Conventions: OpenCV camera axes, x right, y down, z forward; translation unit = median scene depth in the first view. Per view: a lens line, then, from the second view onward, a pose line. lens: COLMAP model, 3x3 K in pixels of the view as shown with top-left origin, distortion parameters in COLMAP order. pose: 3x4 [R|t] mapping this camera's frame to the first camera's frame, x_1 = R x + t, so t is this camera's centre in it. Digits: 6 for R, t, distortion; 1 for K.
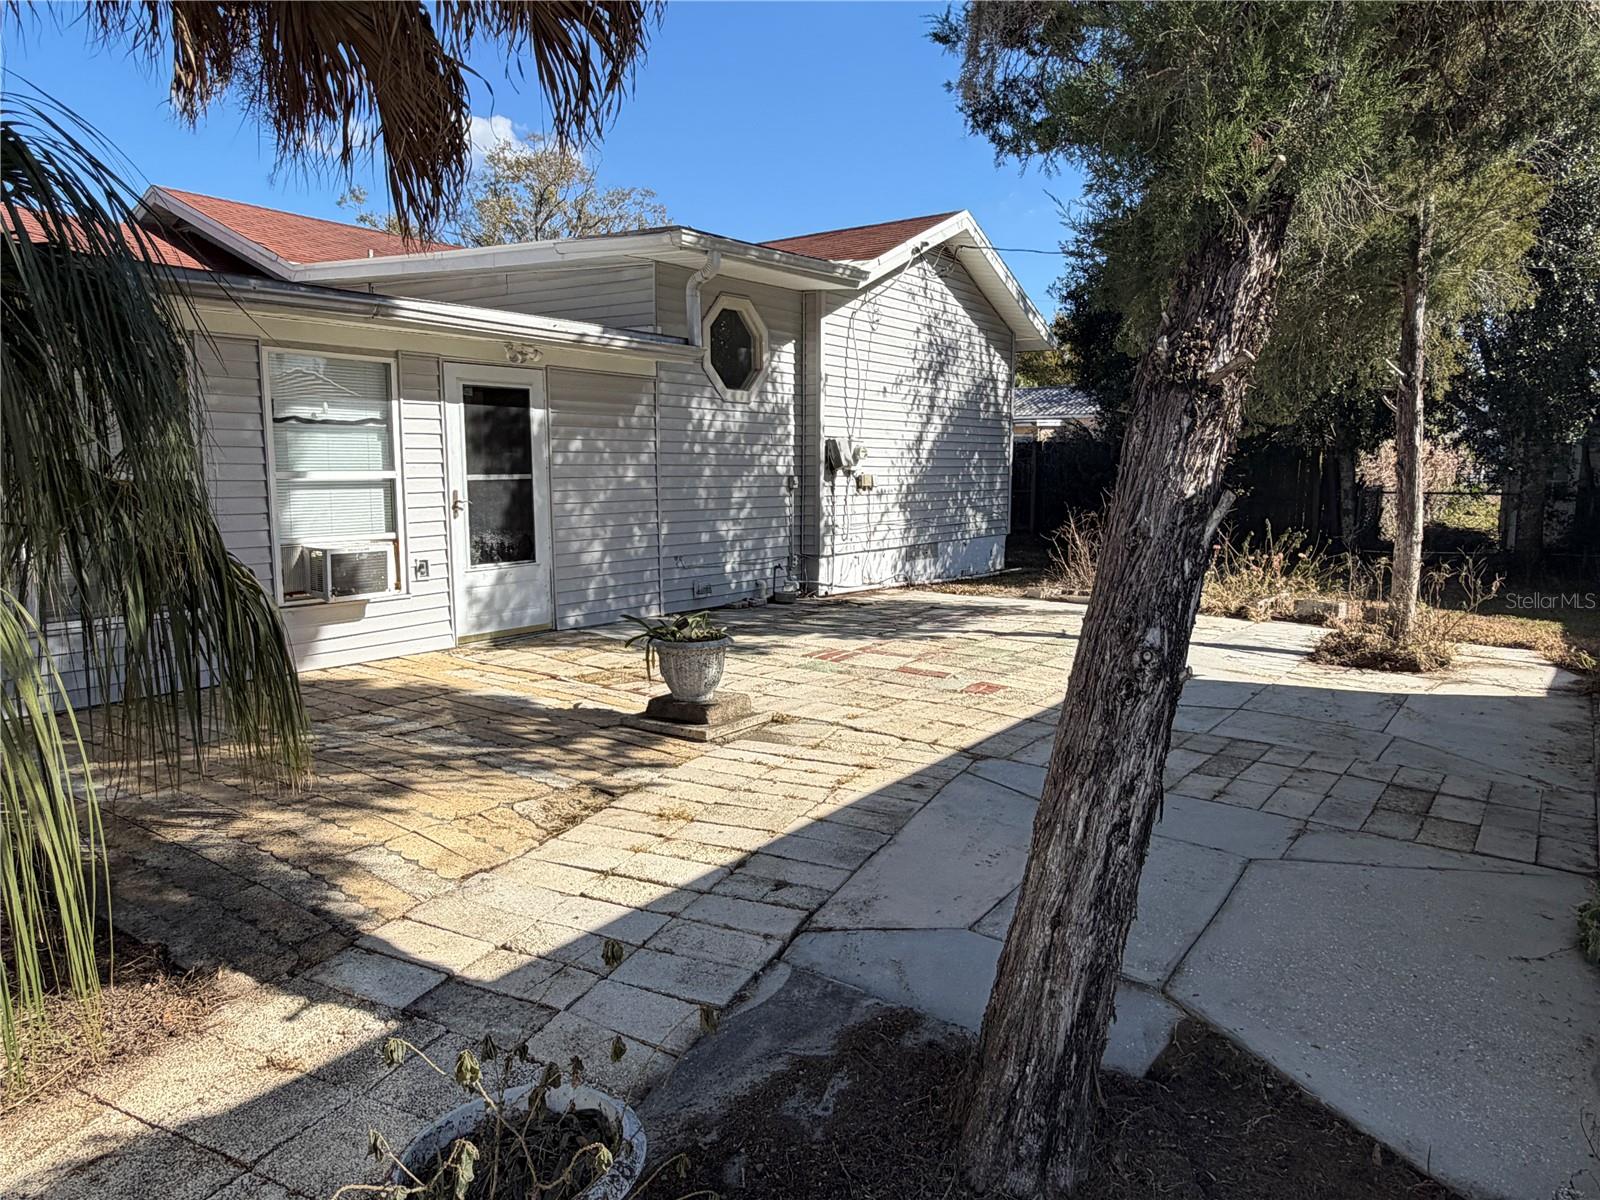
lens RADIAL K [[1082.3, 0, 798.3], [0, 1082.3, 603.9], [0, 0, 1]] dist [0.005337, -0.000219]
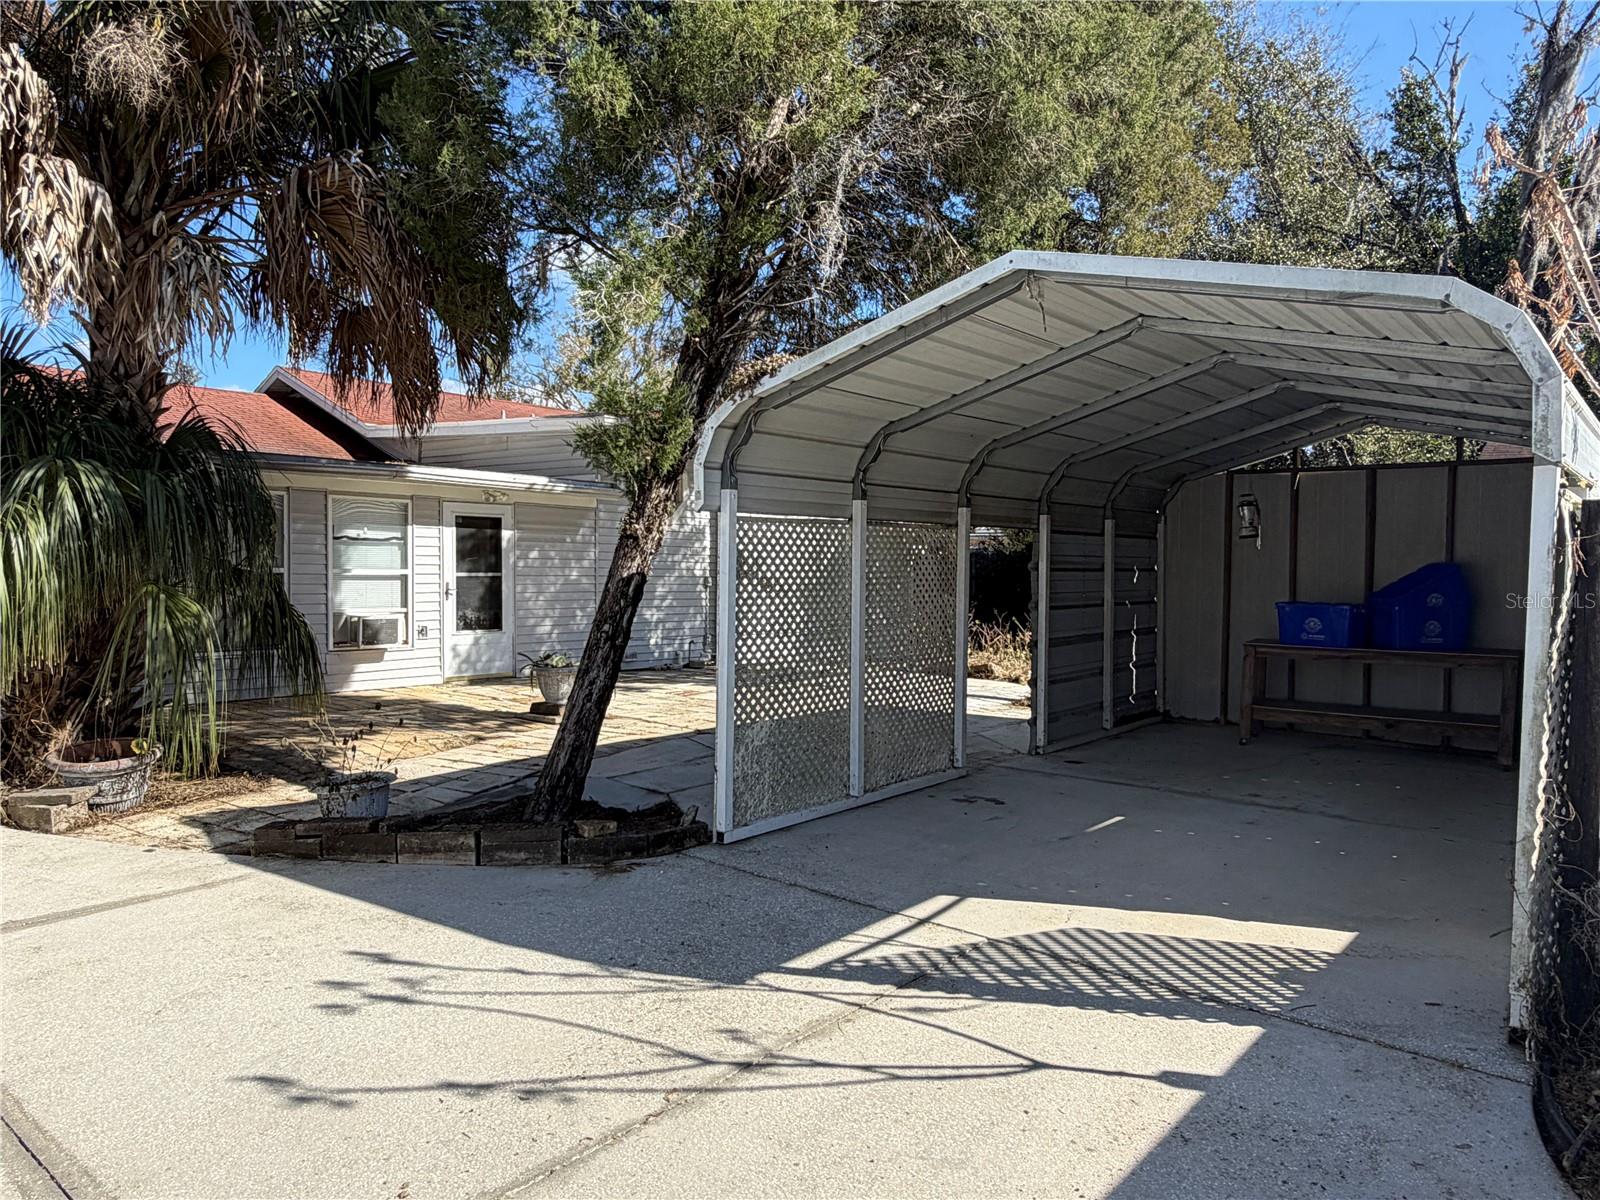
lens RADIAL K [[1082.3, 0, 798.3], [0, 1082.3, 603.9], [0, 0, 1]] dist [0.005337, -0.000219]
pose [[0.996910, 0.011705, -0.077670, 0.304251], [-0.019324, 0.994991, -0.098077, 0.068168], [0.076133, 0.099275, 0.992143, -0.498777]]
